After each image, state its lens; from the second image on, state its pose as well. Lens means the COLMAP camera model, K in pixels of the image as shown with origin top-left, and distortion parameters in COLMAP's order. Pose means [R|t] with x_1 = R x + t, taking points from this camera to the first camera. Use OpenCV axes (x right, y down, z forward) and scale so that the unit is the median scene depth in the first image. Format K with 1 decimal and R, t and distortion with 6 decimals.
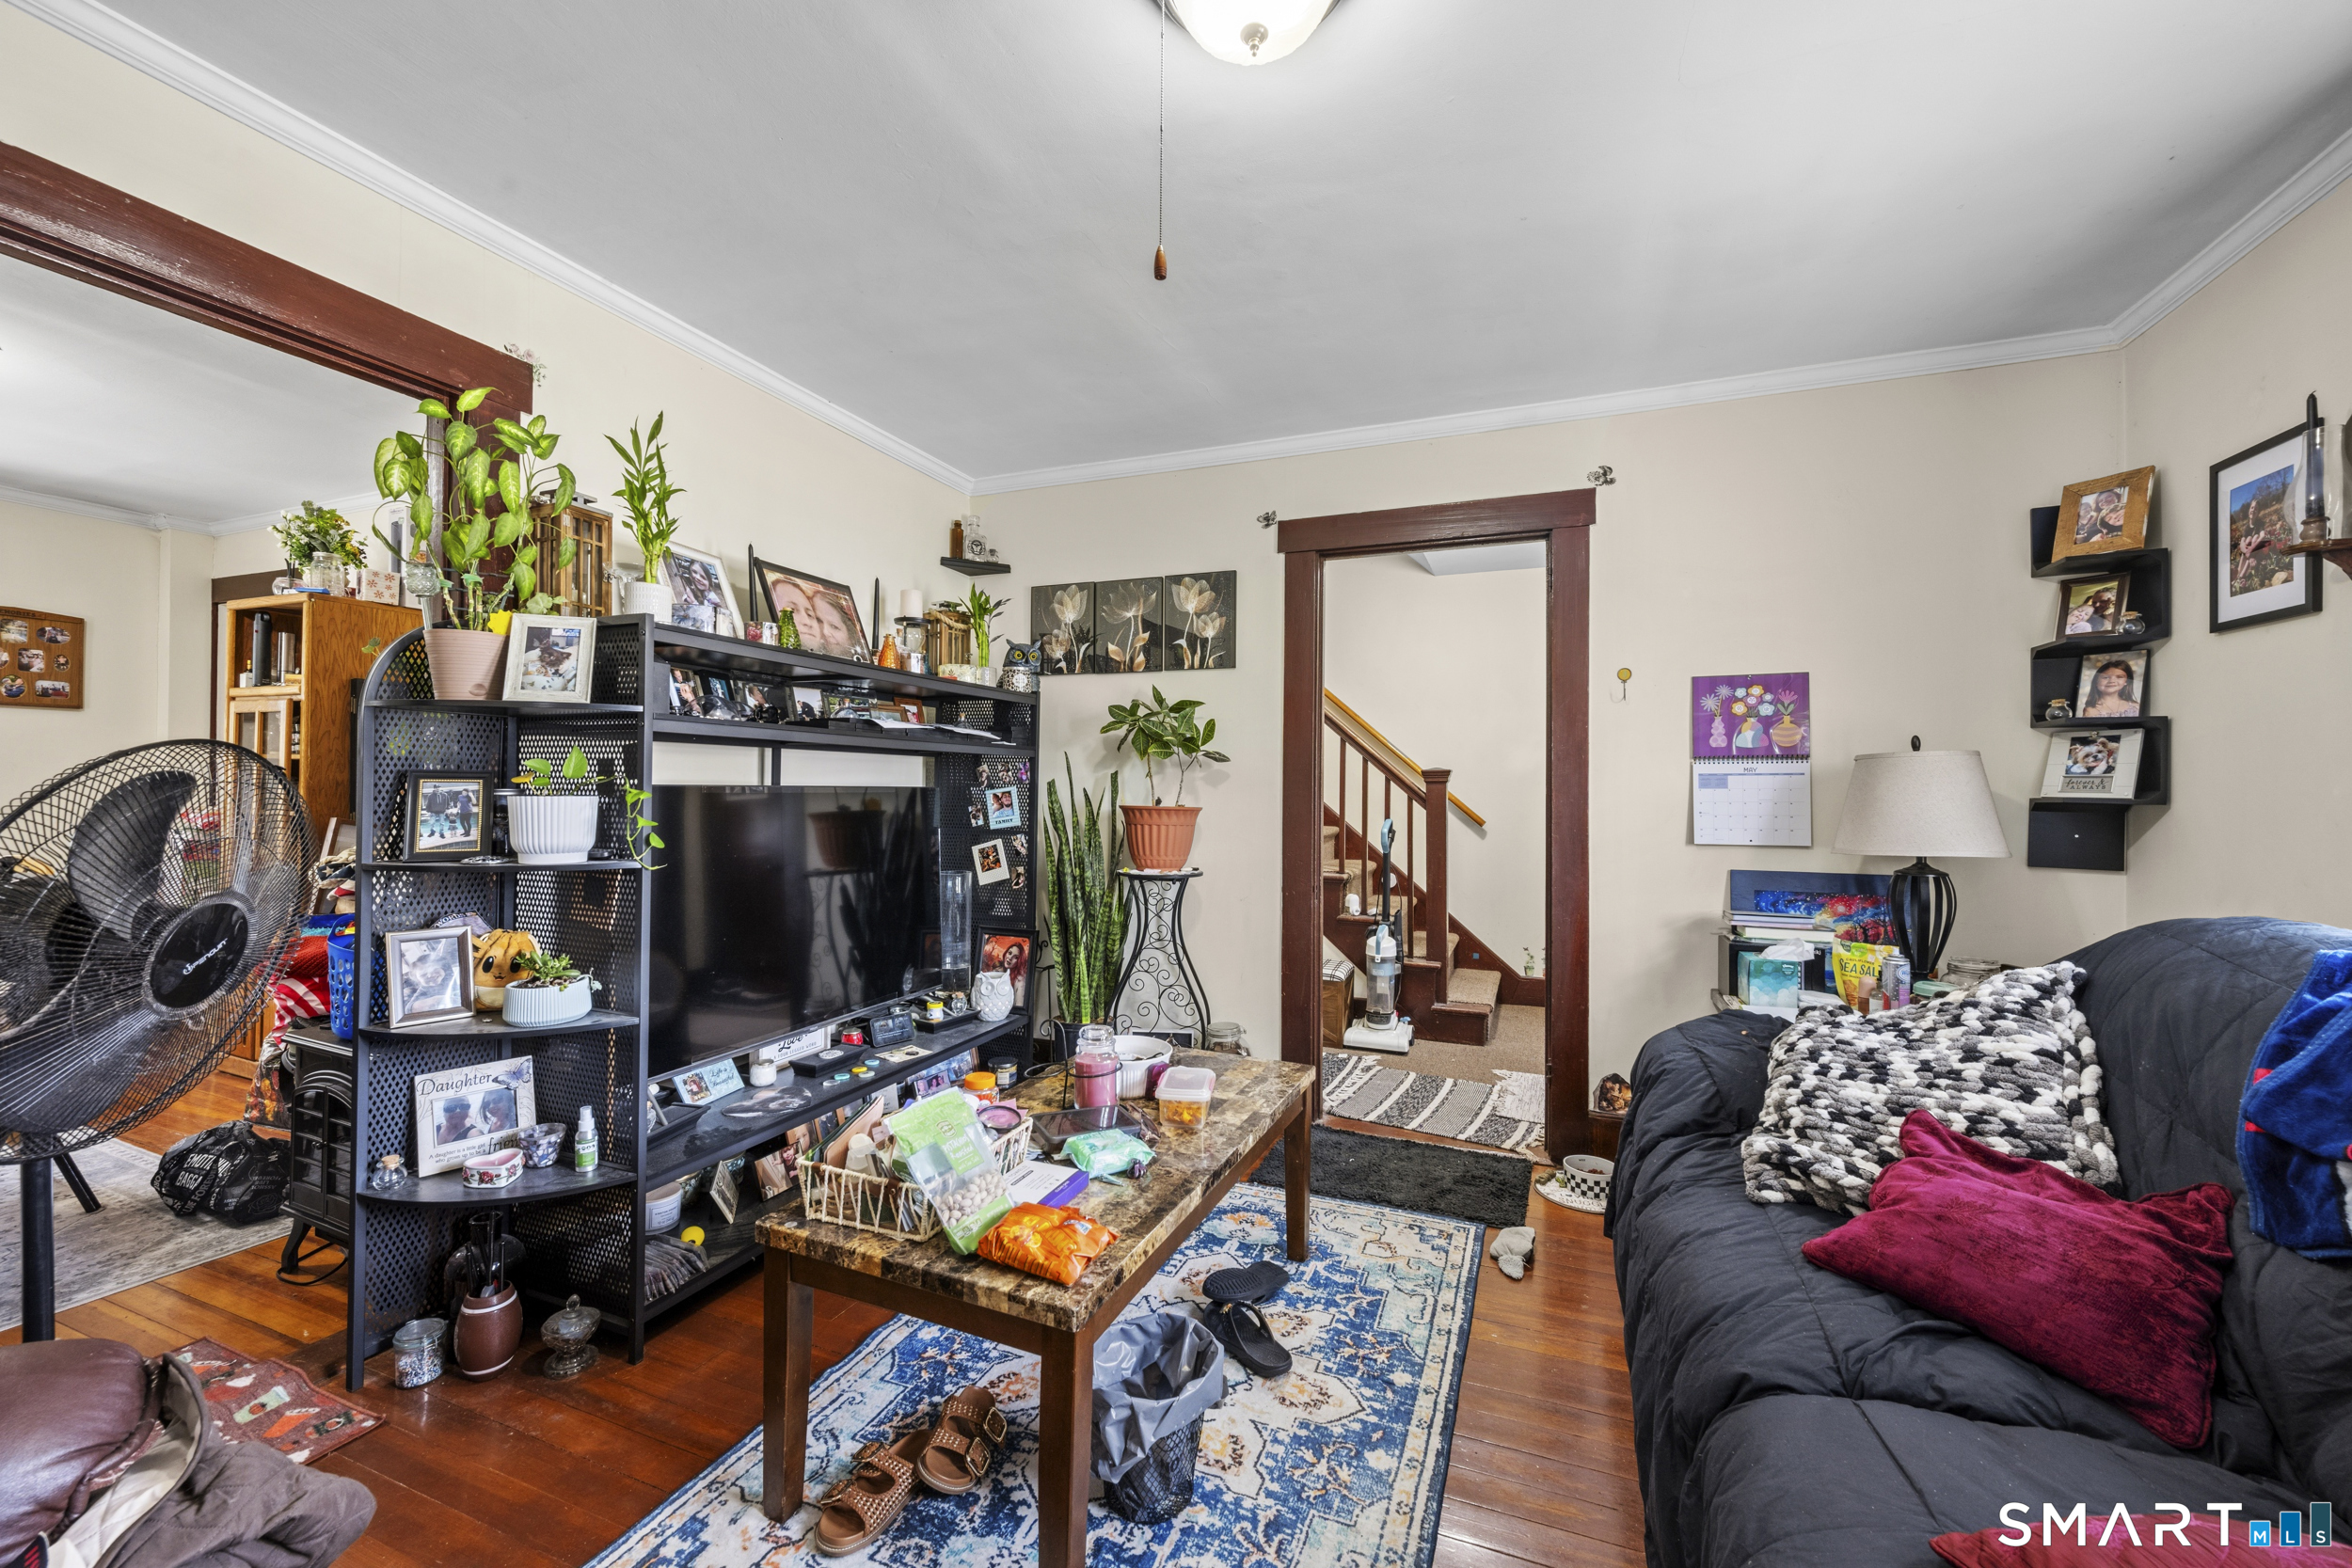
lens RADIAL K [[927.5, 0, 1172.5], [0, 927.5, 781.1], [0, 0, 1]] dist [0.001858, 0.000134]
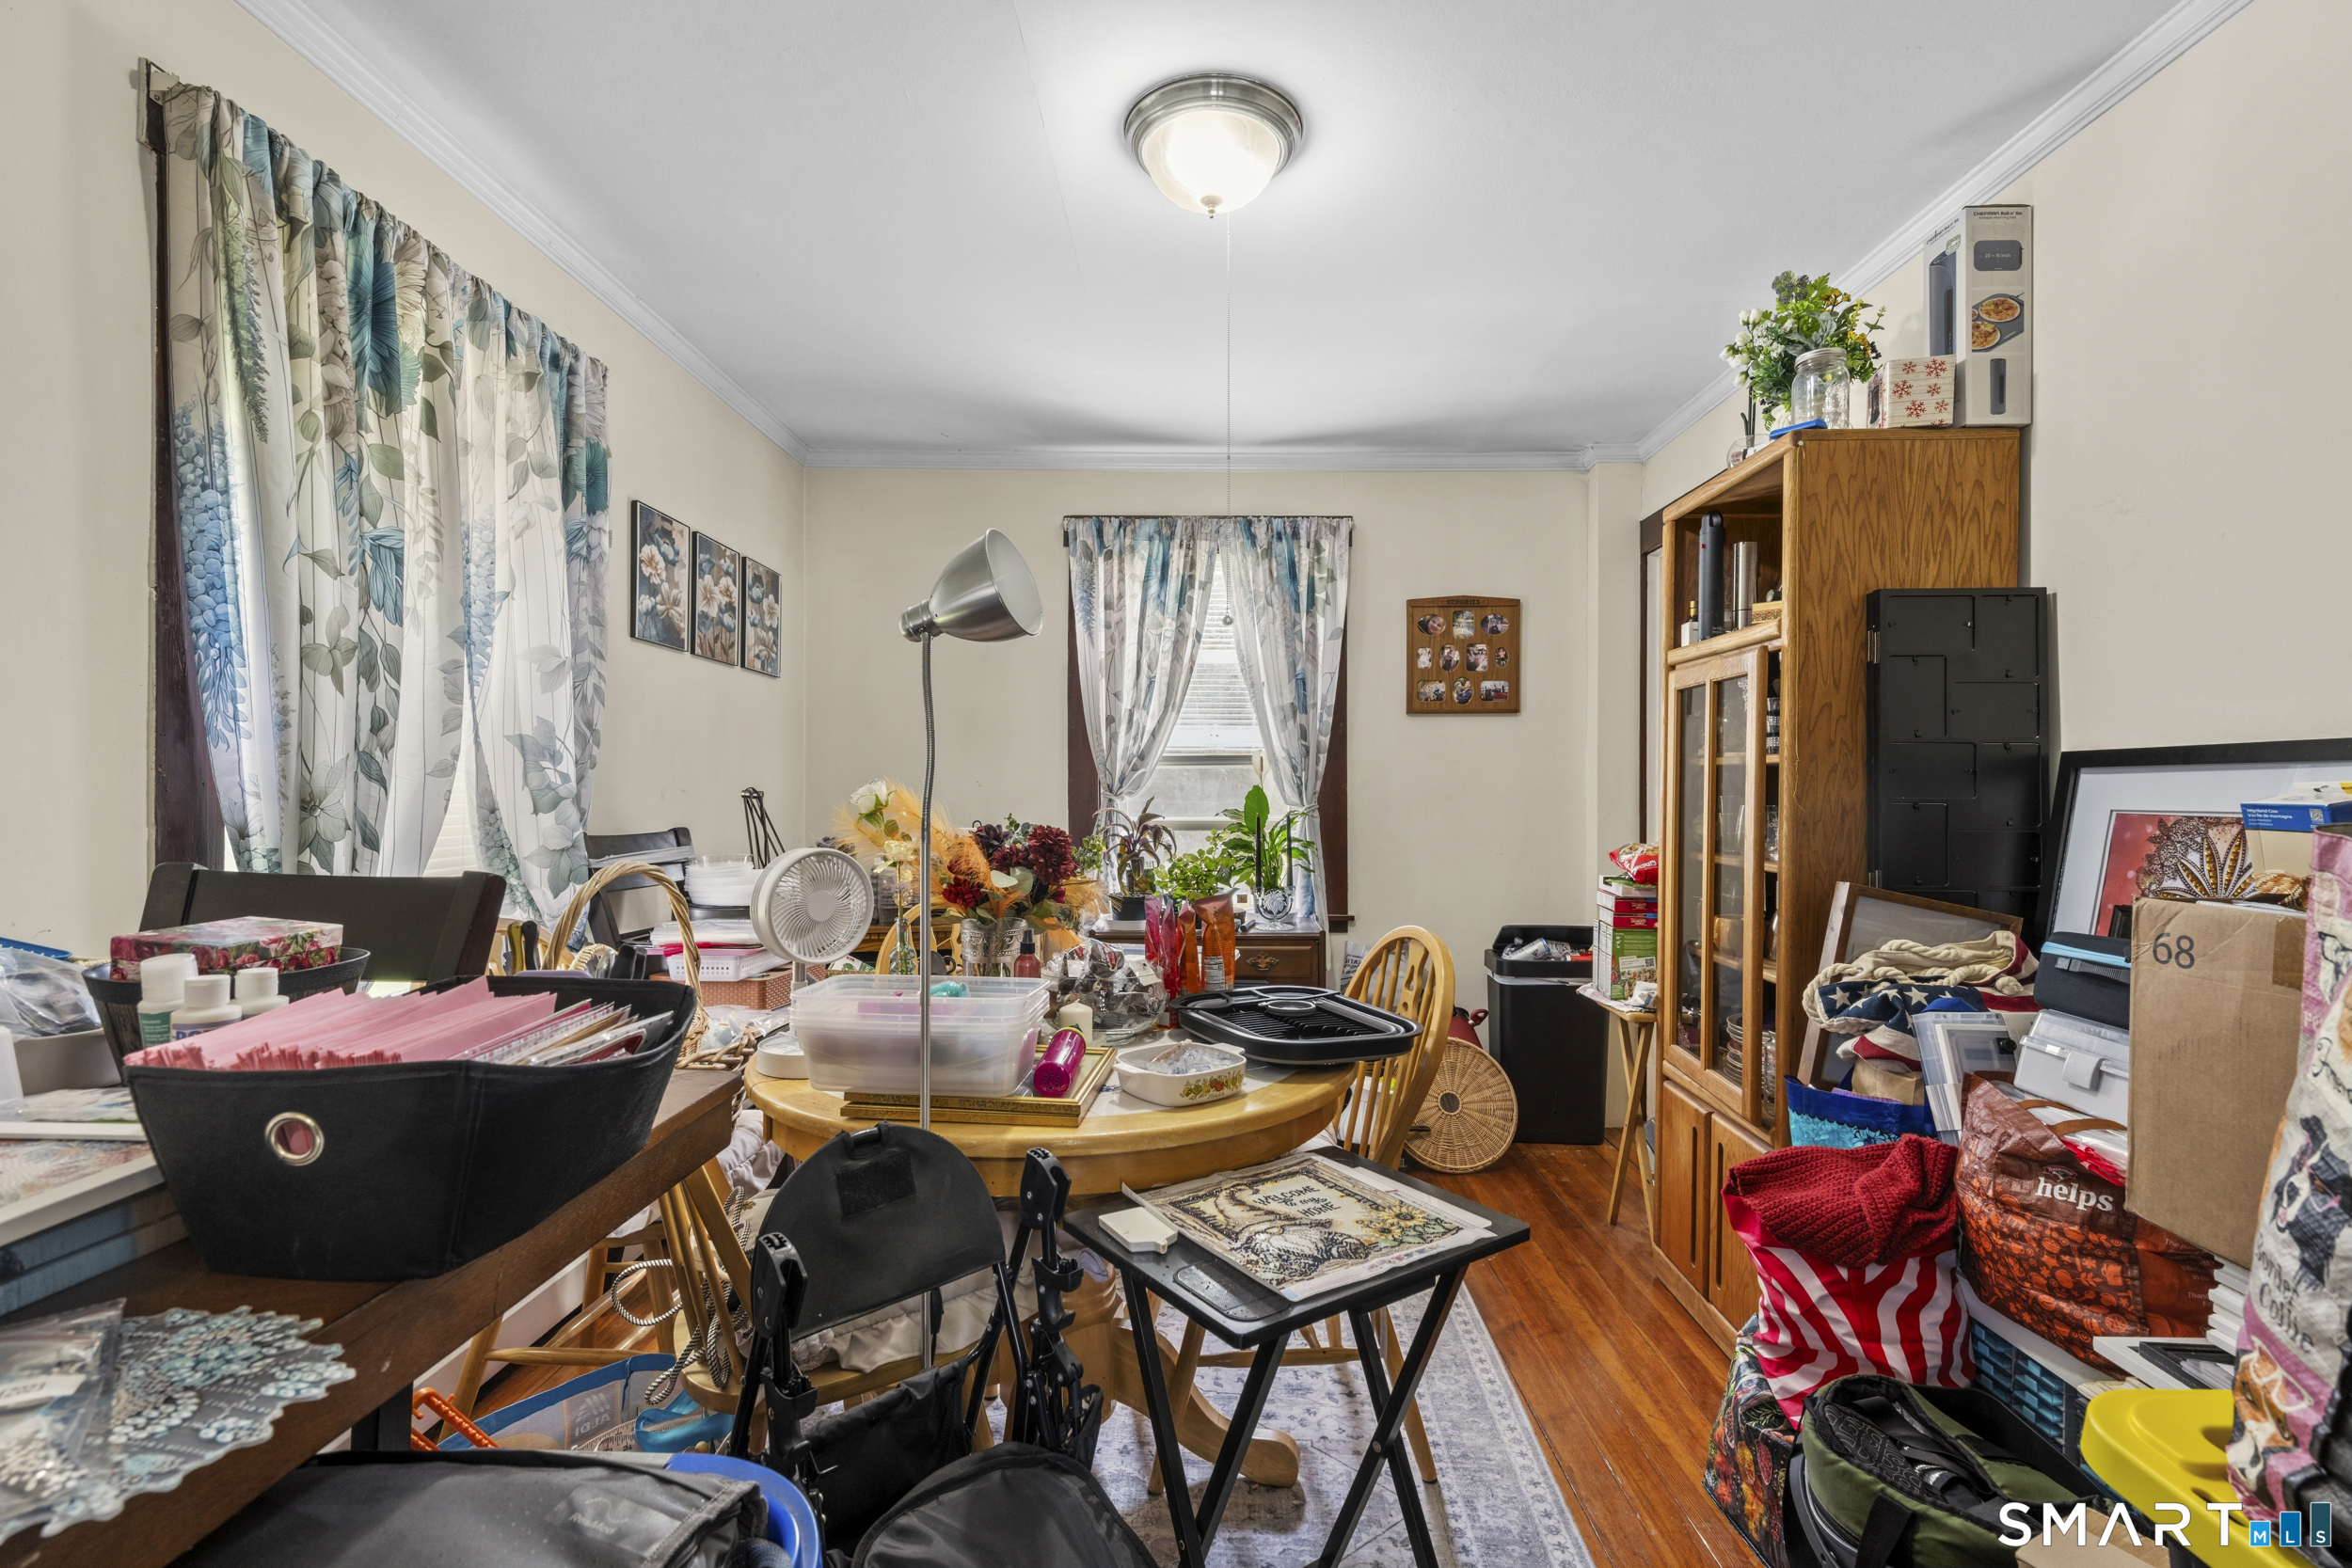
lens RADIAL K [[1055.0, 0, 1175.3], [0, 1055.0, 795.8], [0, 0, 1]] dist [-0.012723, -0.000621]
pose [[0.352868, -0.005322, -0.935658, -0.496781], [0.004198, 0.999983, -0.004104, -0.004476], [0.935664, -0.002480, 0.352884, 0.466602]]
